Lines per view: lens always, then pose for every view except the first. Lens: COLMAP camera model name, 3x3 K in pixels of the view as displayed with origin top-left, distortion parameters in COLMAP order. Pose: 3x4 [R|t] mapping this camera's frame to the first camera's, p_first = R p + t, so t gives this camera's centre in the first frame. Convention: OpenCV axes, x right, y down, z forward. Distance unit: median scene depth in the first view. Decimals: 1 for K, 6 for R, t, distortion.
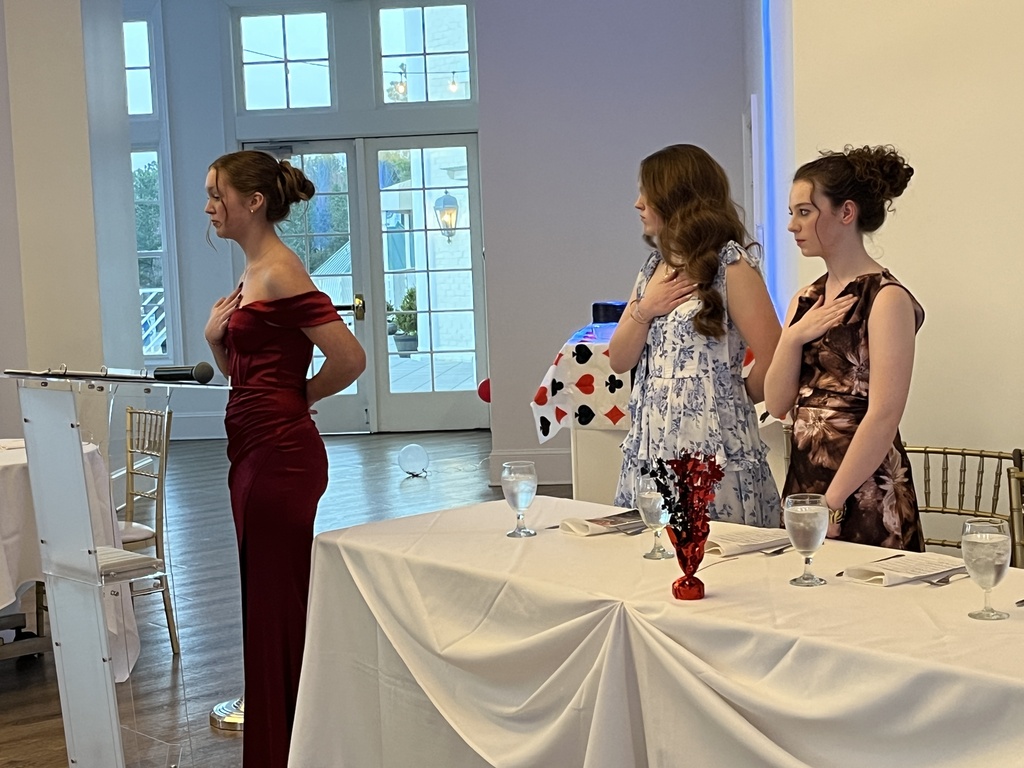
lens RADIAL K [[1810.6, 0, 512.0], [0, 1810.6, 384.0], [0, 0, 1]] dist [0.056063, 0.016587]
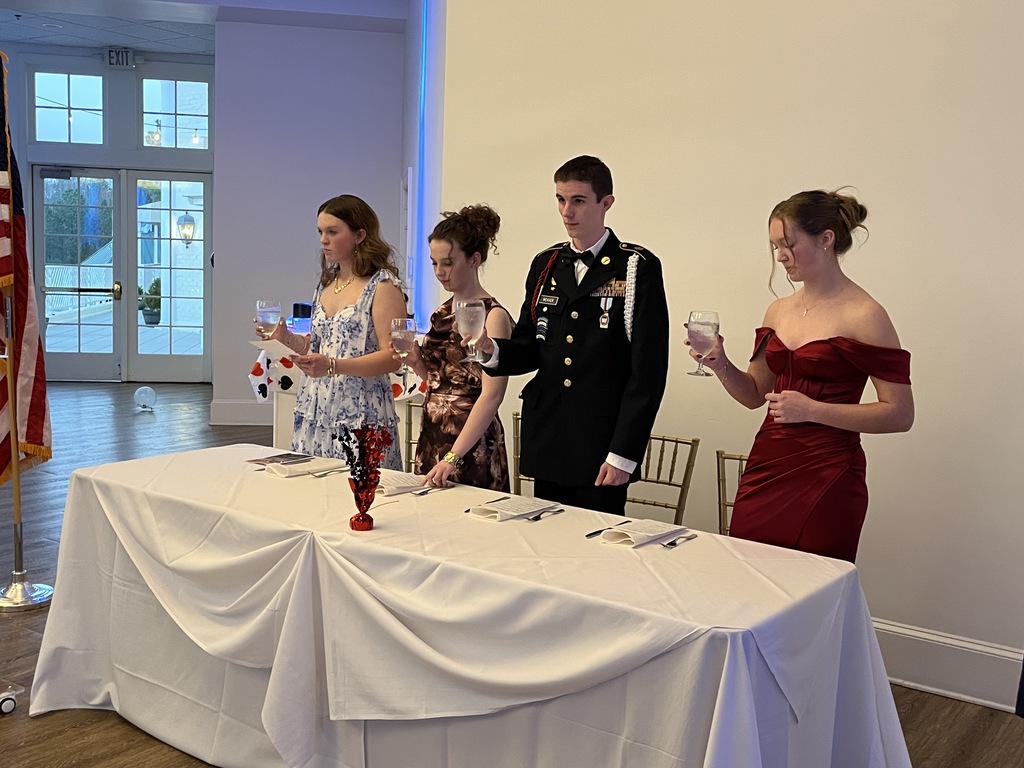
lens RADIAL K [[1093.3, 0, 511.7], [0, 1093.3, 355.8], [0, 0, 1]] dist [0.155349, -0.346265]
pose [[0.964935, 0.050745, 0.257537, -0.011277], [-0.054847, 0.998456, 0.008766, -0.021202], [-0.256695, -0.022584, 0.966229, 0.124060]]
